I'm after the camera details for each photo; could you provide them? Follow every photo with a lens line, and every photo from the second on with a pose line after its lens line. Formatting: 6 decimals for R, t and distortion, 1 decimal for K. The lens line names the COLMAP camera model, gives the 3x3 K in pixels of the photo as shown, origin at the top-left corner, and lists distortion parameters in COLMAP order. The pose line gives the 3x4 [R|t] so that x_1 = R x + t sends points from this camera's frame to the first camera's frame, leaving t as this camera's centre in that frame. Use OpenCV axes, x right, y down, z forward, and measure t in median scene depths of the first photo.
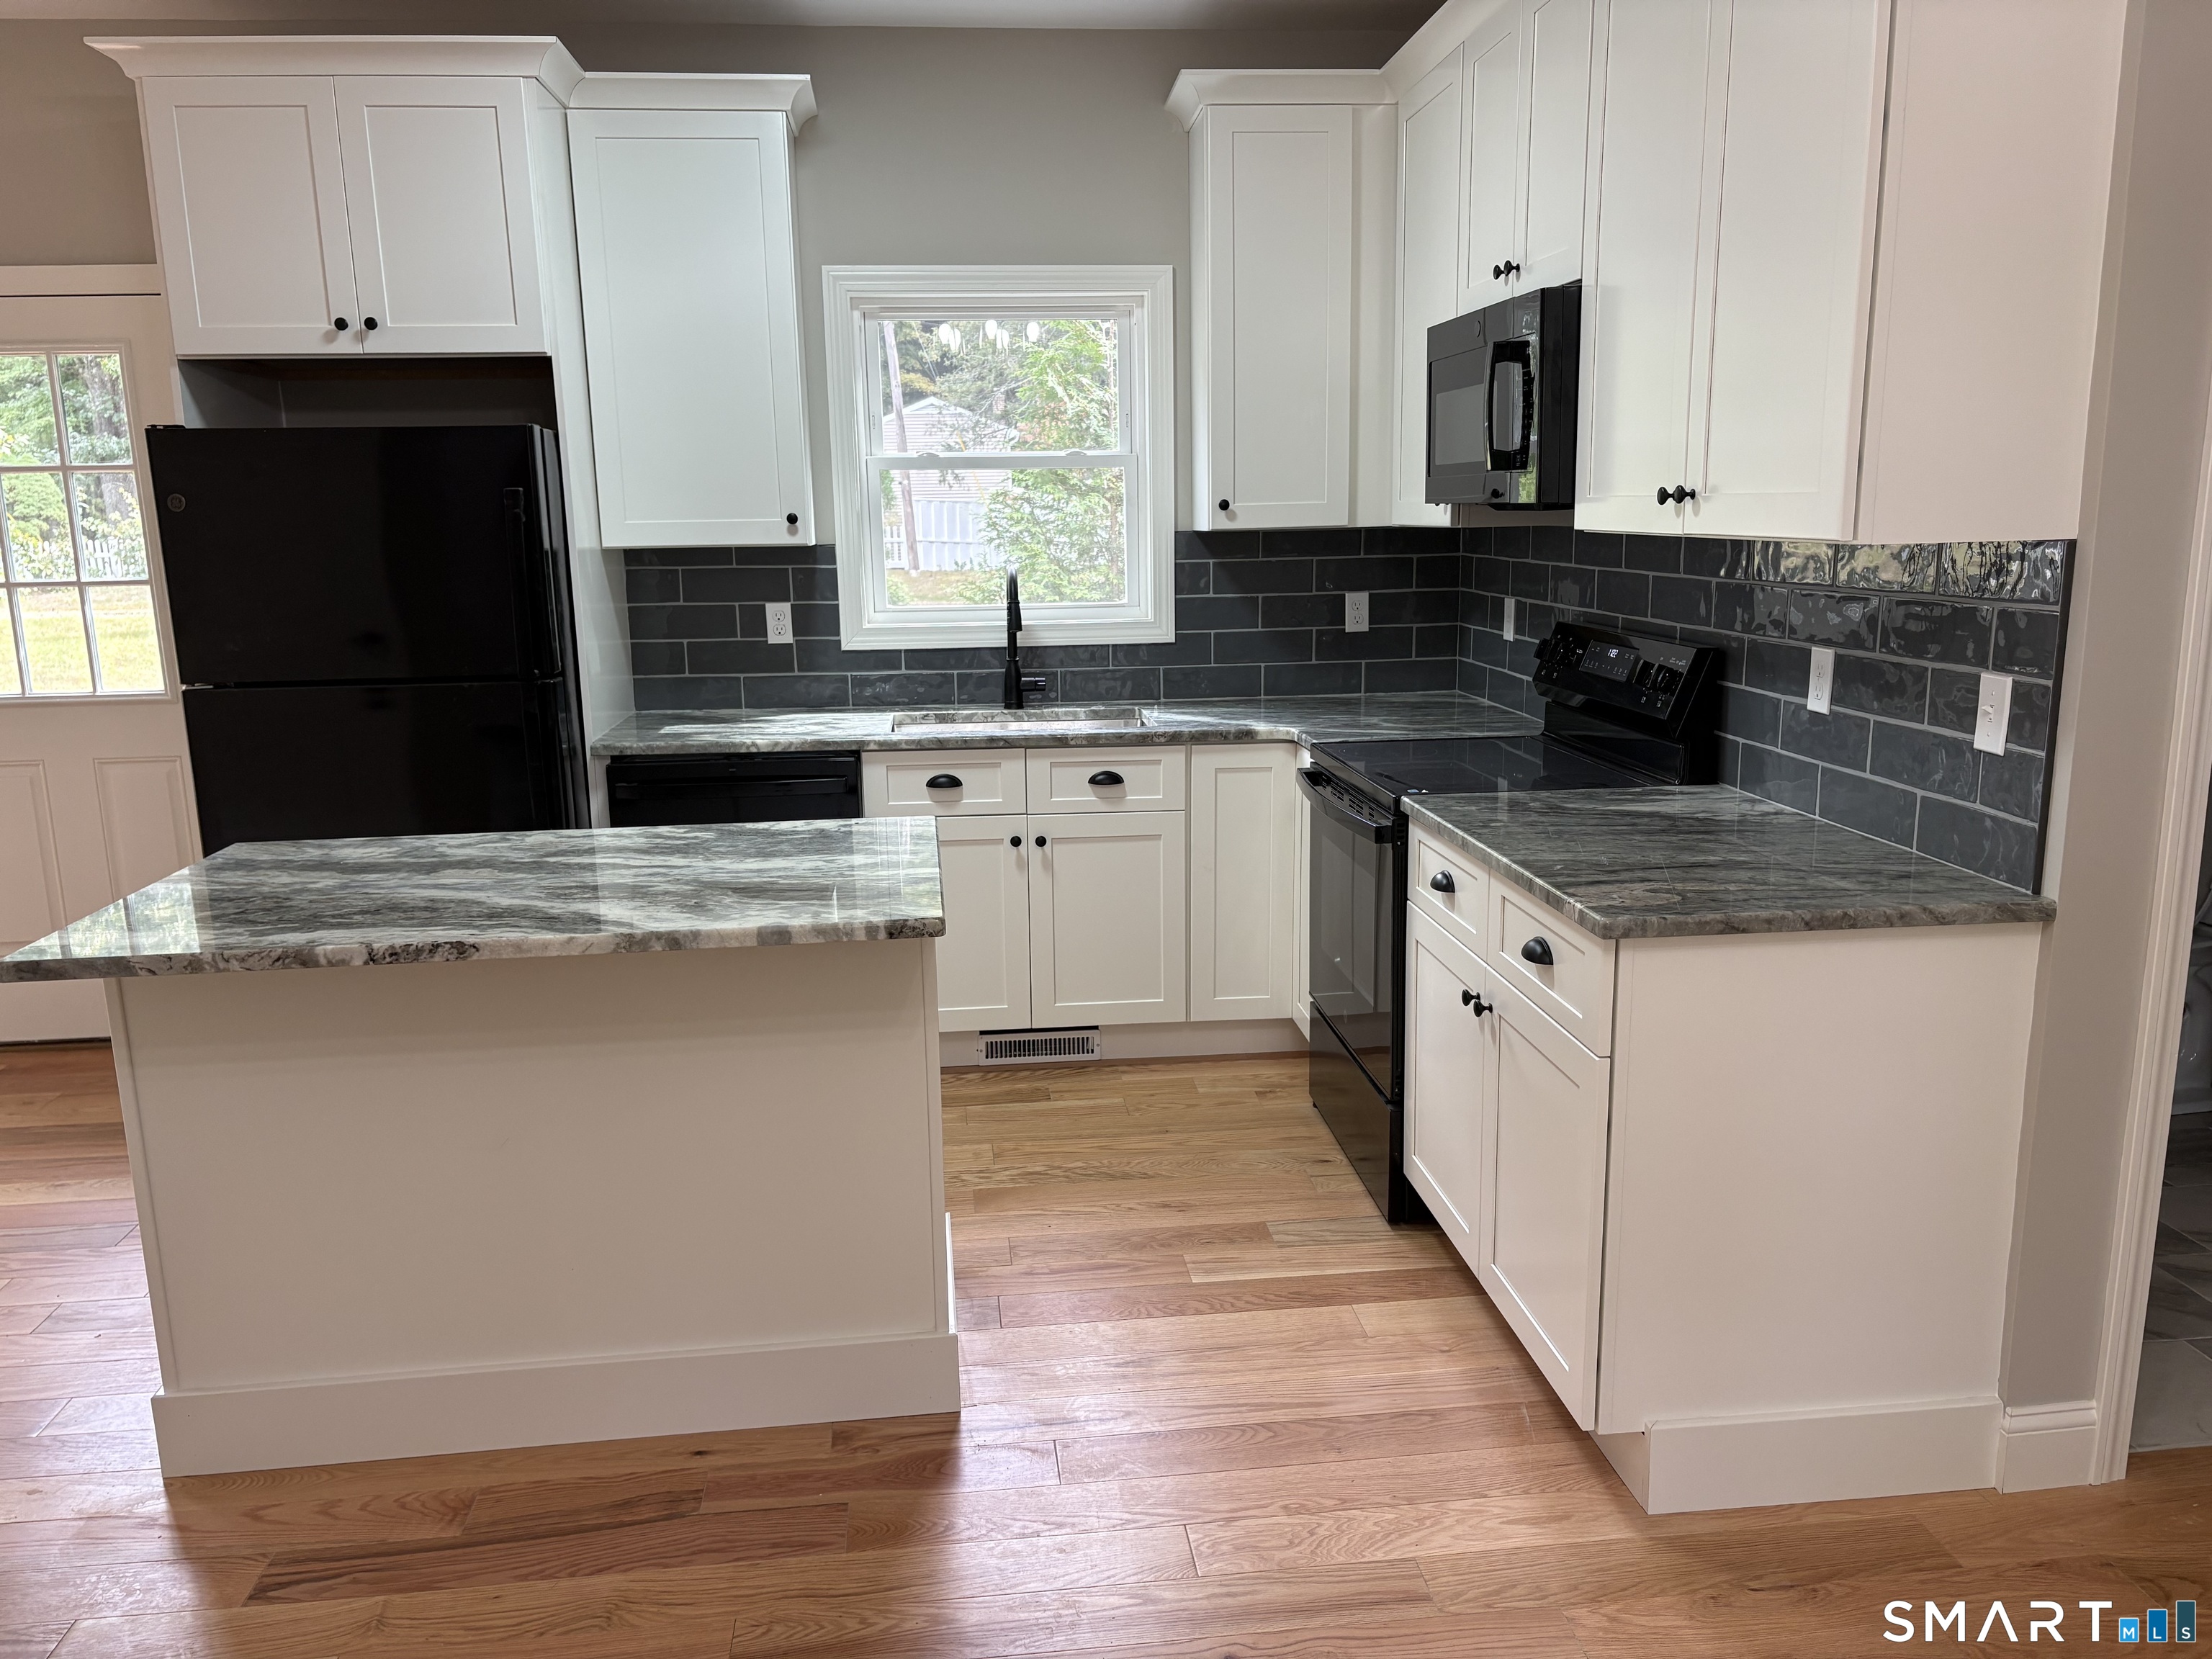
lens RADIAL K [[1670.3, 0, 1096.9], [0, 1670.3, 855.2], [0, 0, 1]] dist [0.065189, -0.074259]
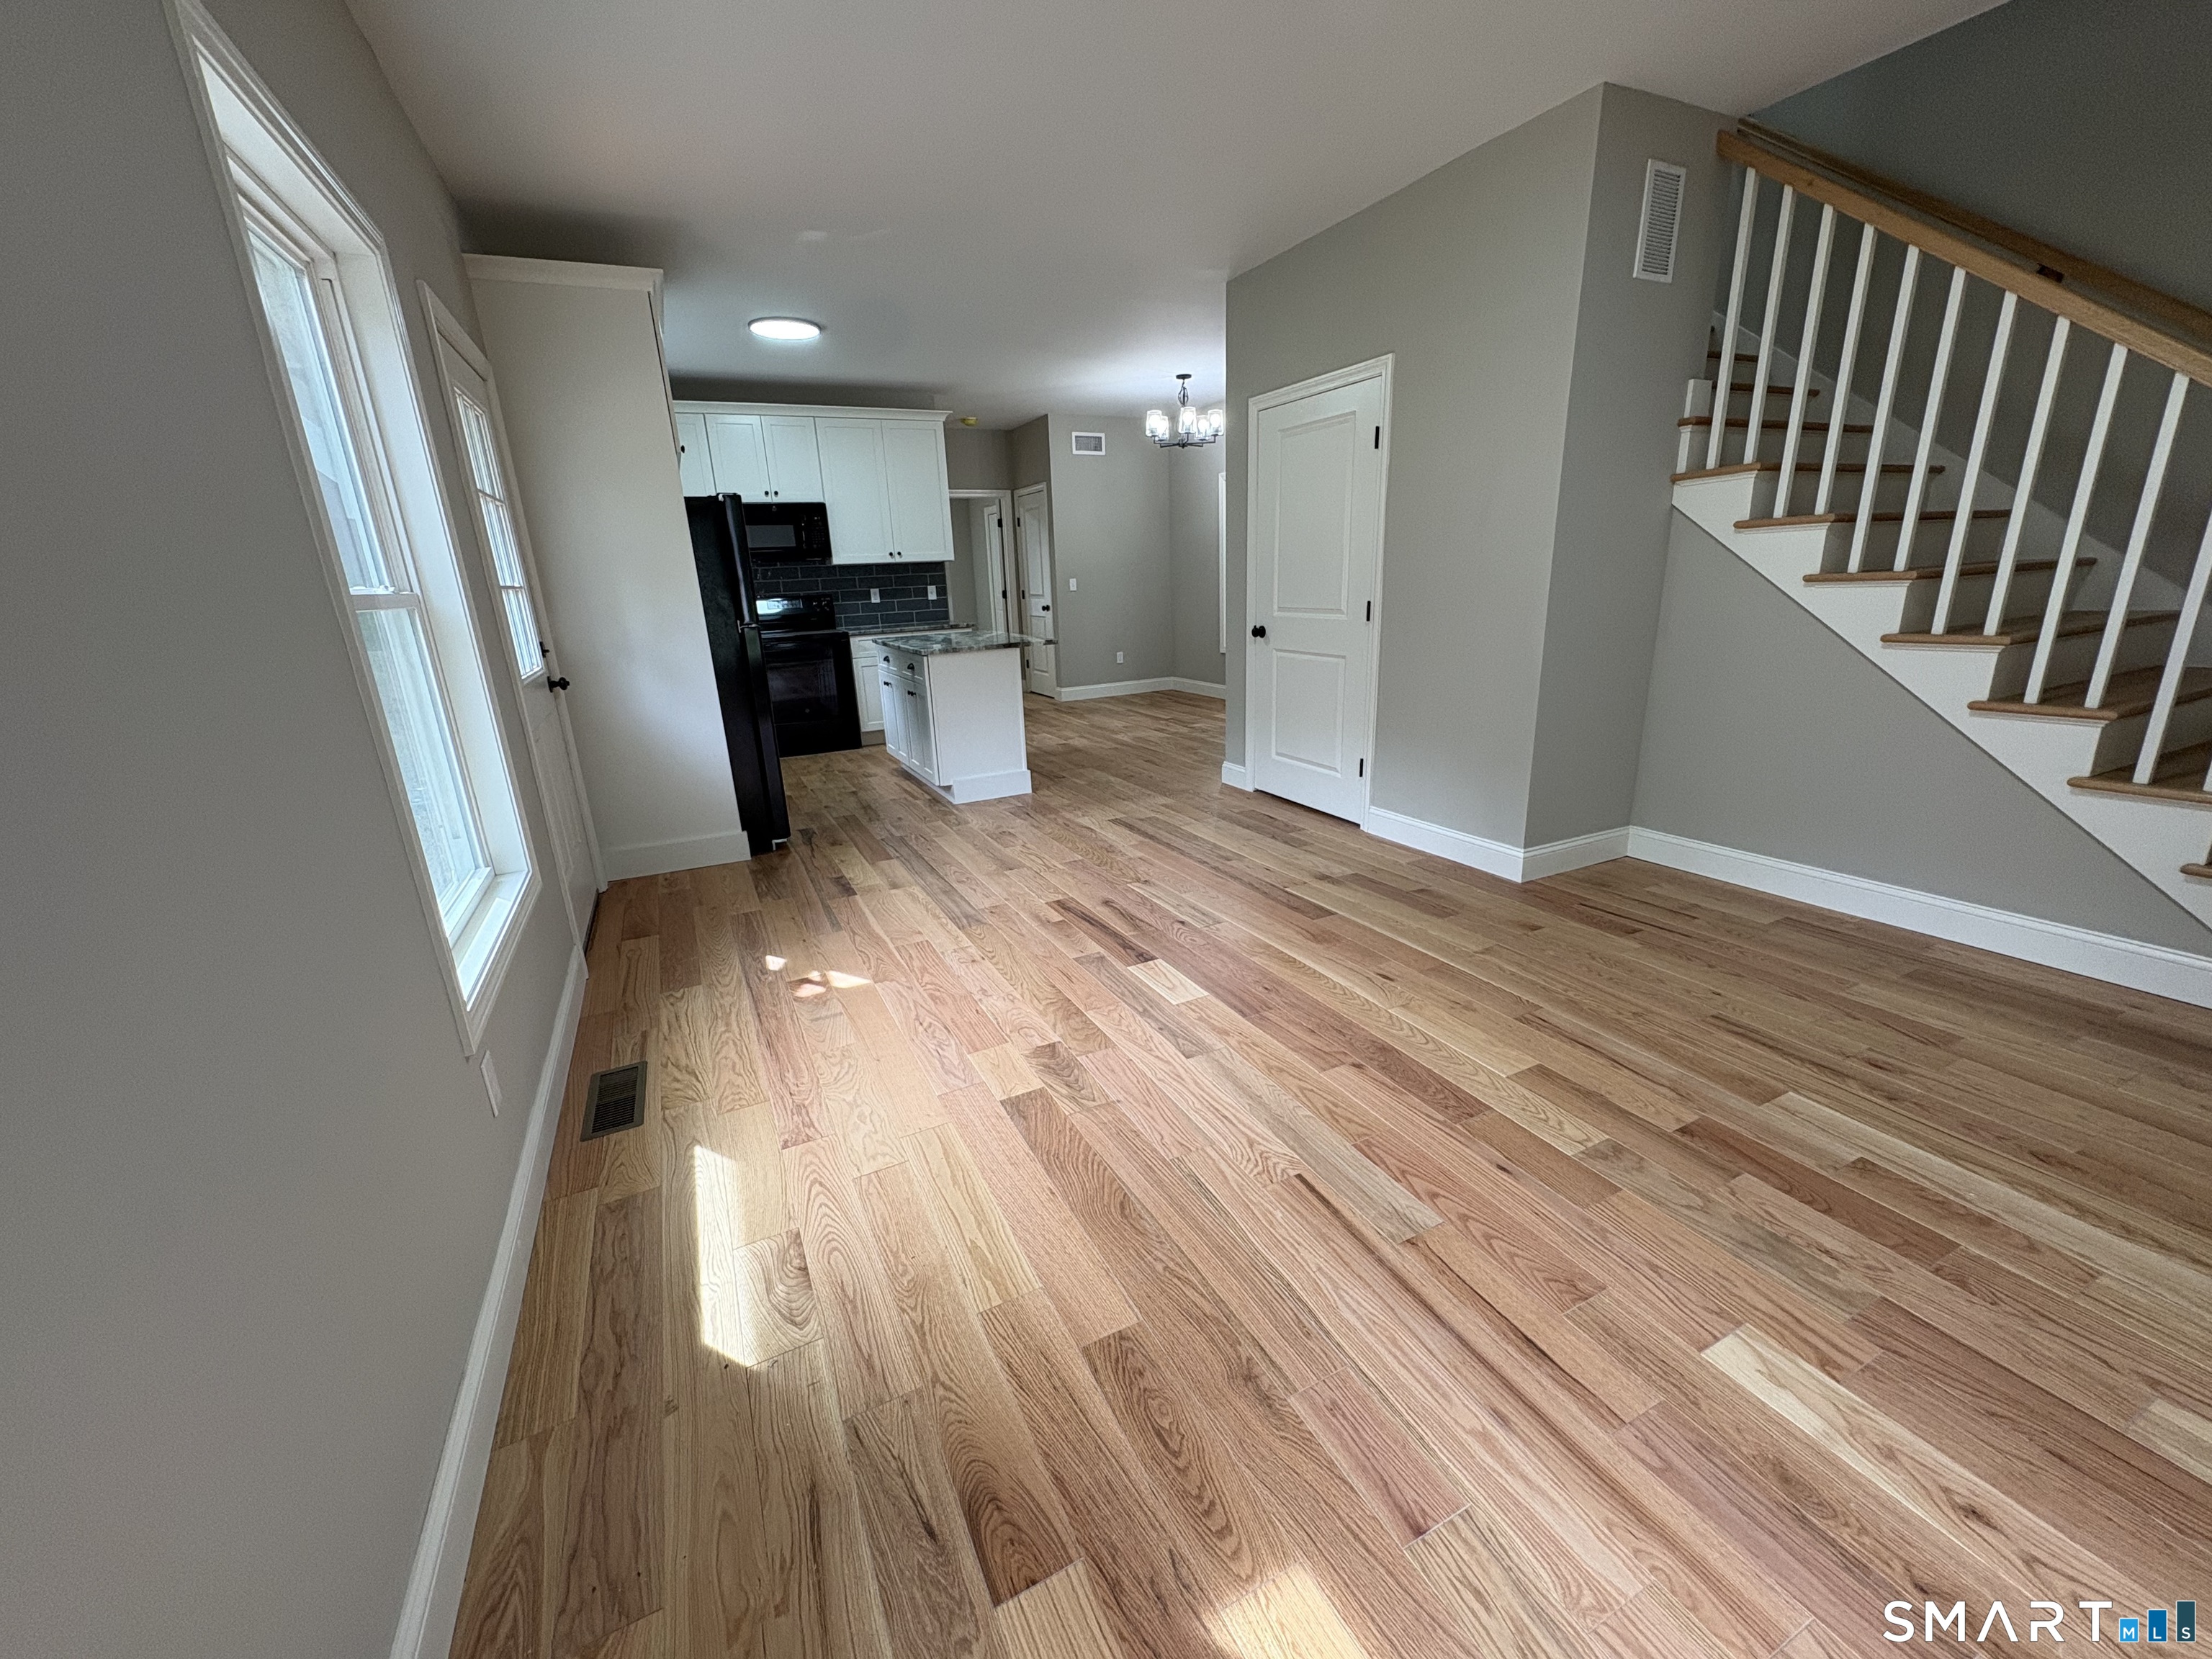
lens RADIAL K [[875.4, 0, 1106.0], [0, 875.4, 829.5], [0, 0, 1]] dist [0.000697, 0.000102]
pose [[-0.349559, -0.234858, 0.907001, -1.651356], [0.236925, 0.914450, 0.328098, -0.116063], [-0.906463, 0.329581, -0.264010, 0.948535]]
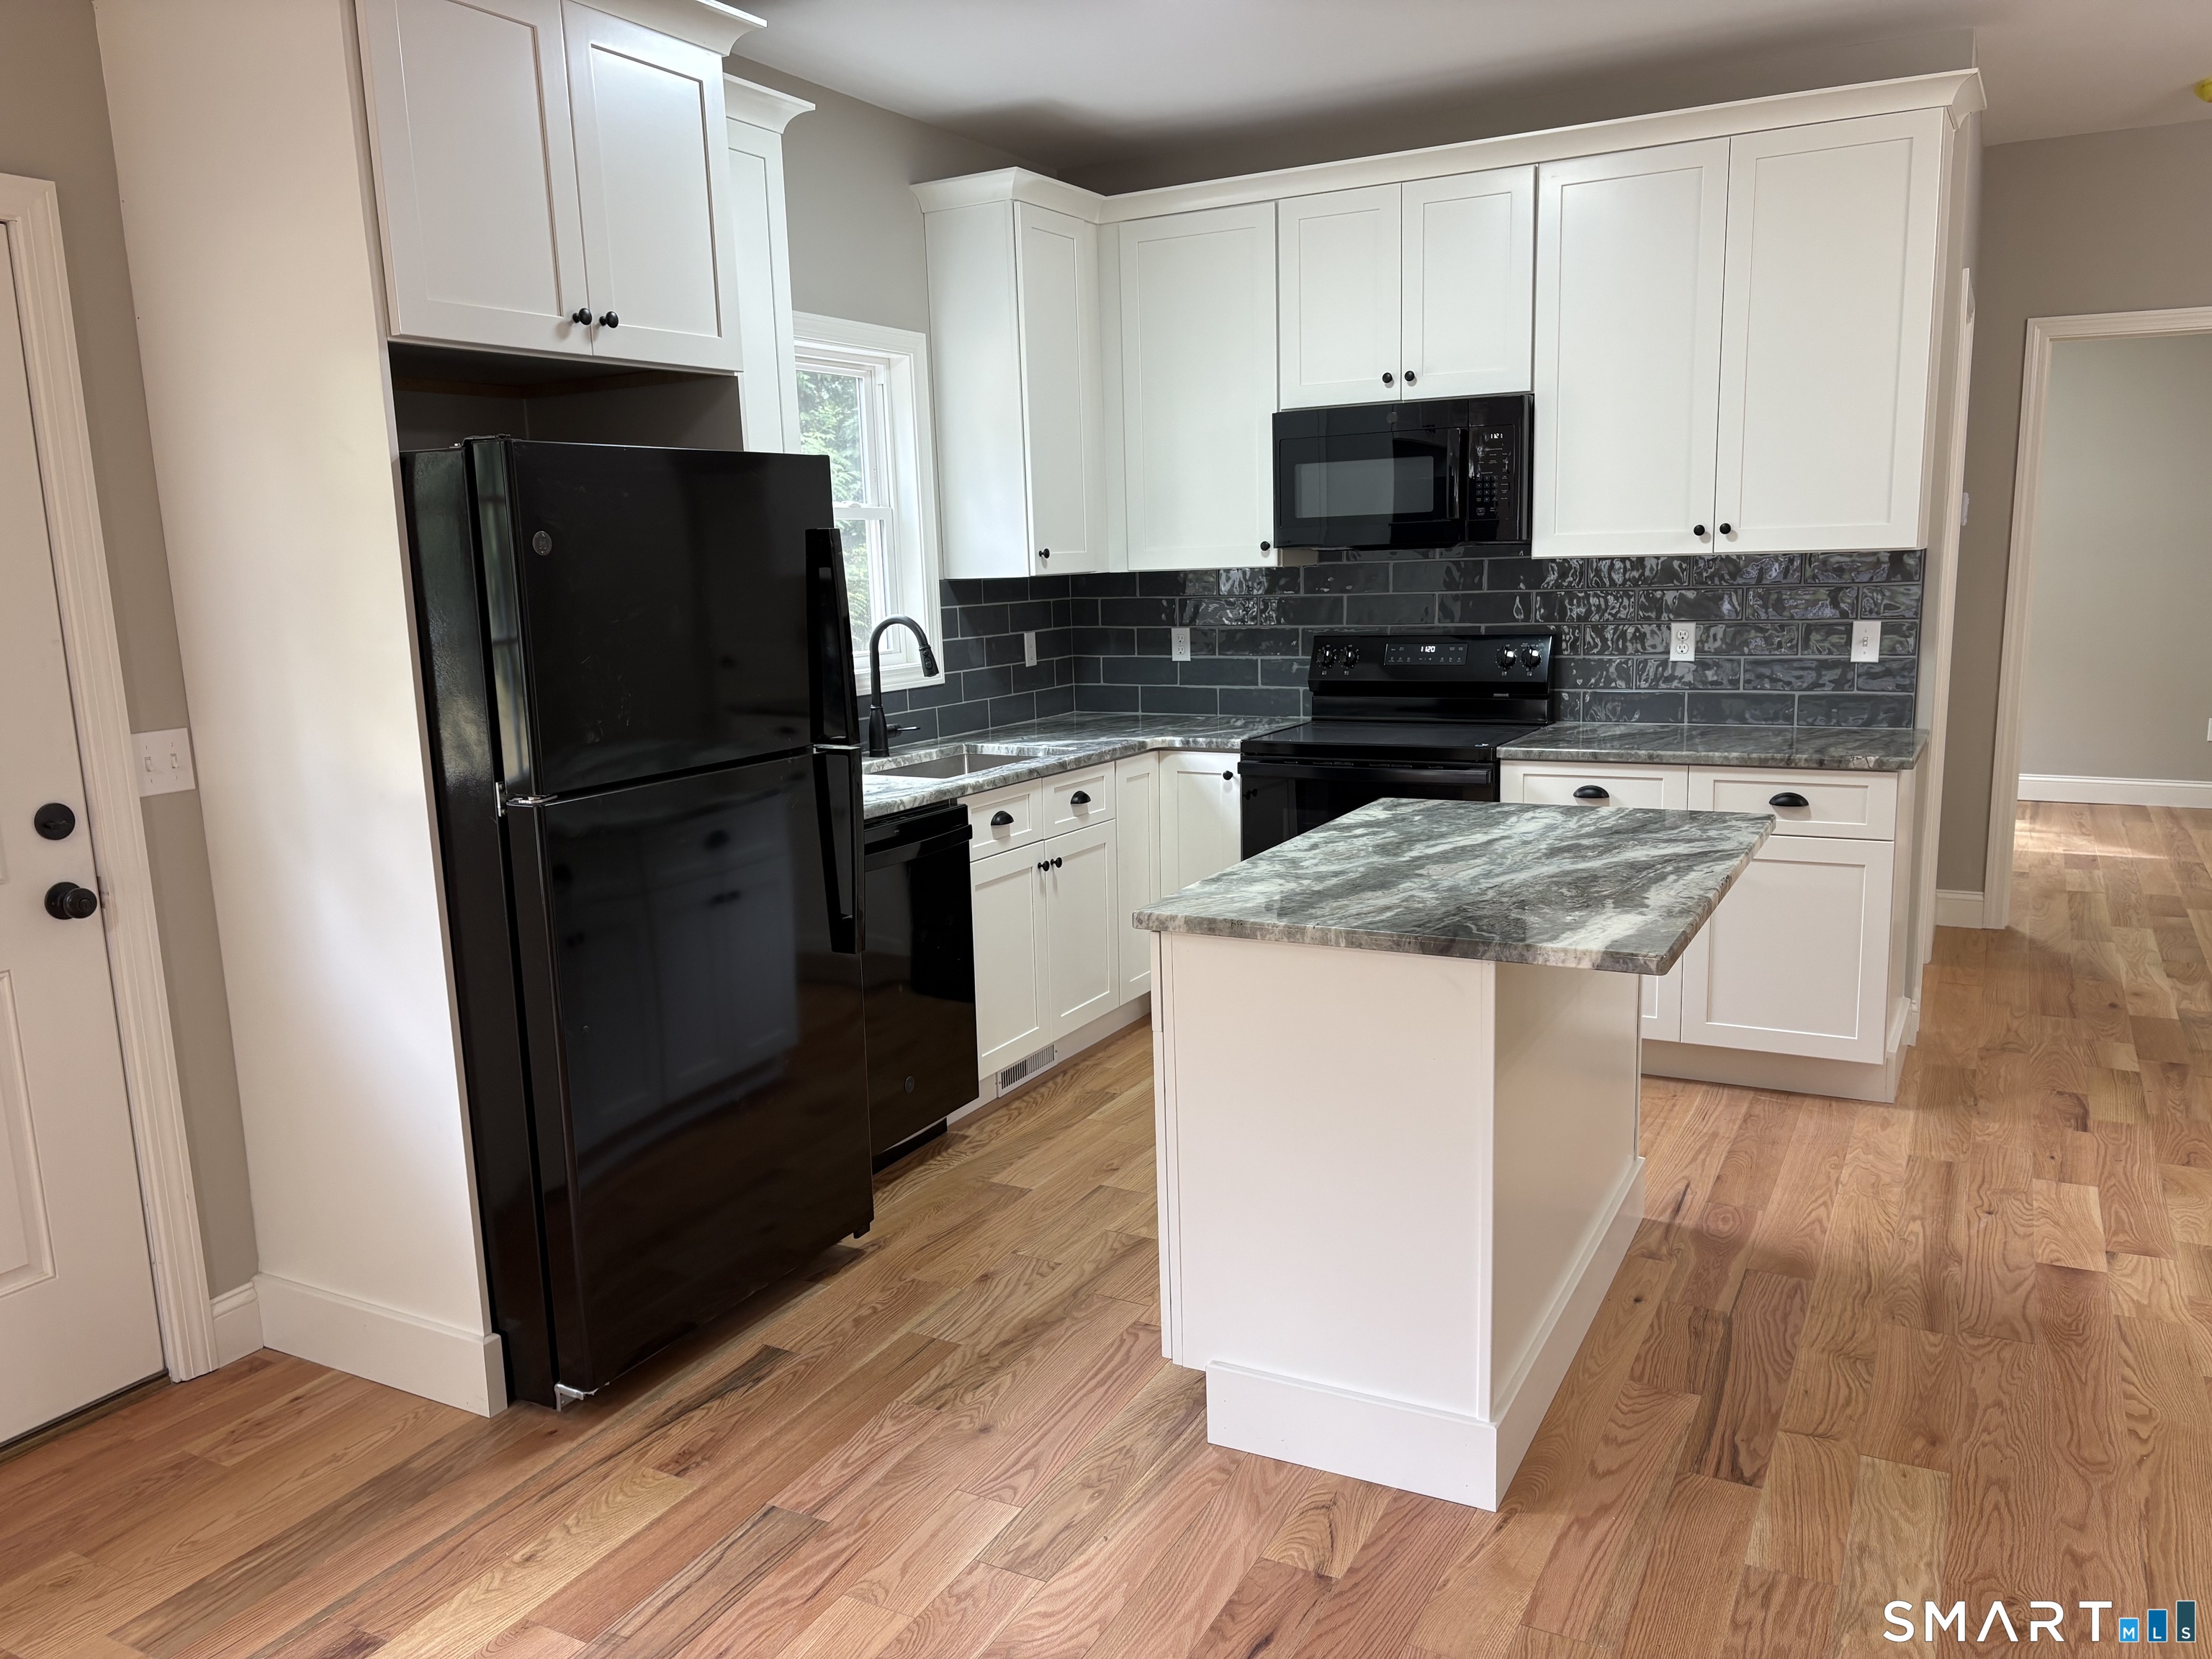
lens RADIAL K [[1670.3, 0, 1096.9], [0, 1670.3, 855.2], [0, 0, 1]] dist [0.065189, -0.074259]
pose [[0.561427, -0.147183, 0.814332, -0.956059], [0.189918, 0.980707, 0.046318, -0.062259], [-0.805438, 0.128652, 0.578548, 0.389096]]
